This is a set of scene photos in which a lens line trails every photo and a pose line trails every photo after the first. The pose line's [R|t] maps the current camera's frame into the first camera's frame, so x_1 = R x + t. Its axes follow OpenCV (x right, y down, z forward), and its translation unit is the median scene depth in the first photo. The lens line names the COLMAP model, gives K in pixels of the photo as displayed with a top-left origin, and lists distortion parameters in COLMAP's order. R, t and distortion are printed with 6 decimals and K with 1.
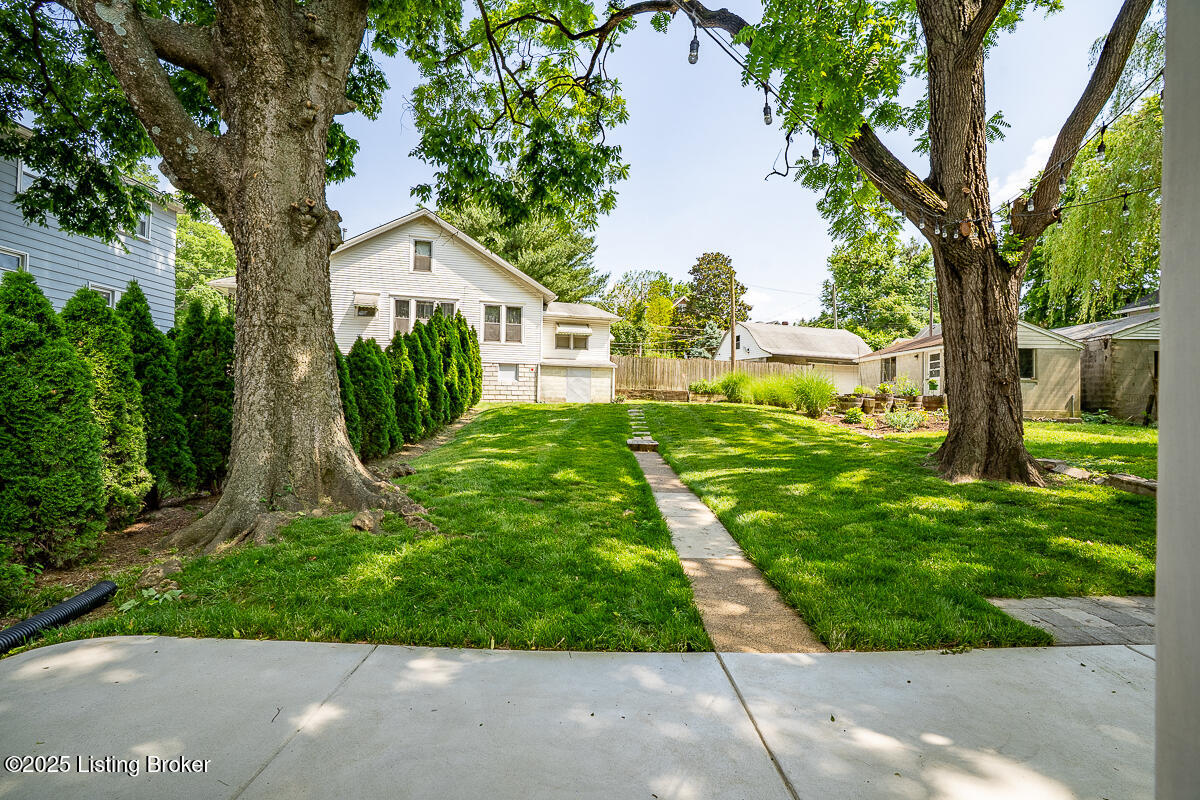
lens RADIAL K [[555.8, 0, 600.0], [0, 555.8, 400.0], [0, 0, 1]] dist [-0.085361, 0.040782]
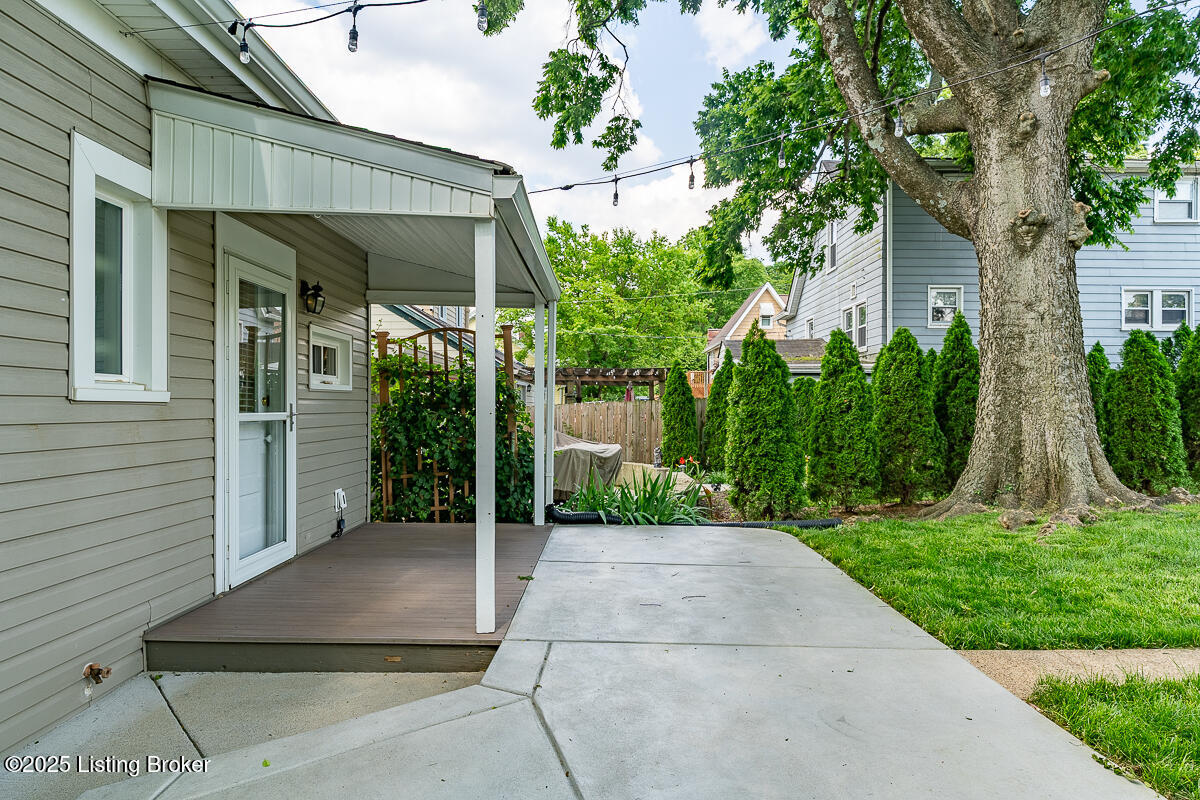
lens RADIAL K [[714.3, 0, 600.0], [0, 714.3, 400.0], [0, 0, 1]] dist [-0.001069, 0.001361]
pose [[-0.010933, -0.019193, -0.999756, 0.388655], [-0.001788, 0.999815, -0.019174, 0.008548], [0.999939, 0.001578, -0.010965, 0.095648]]
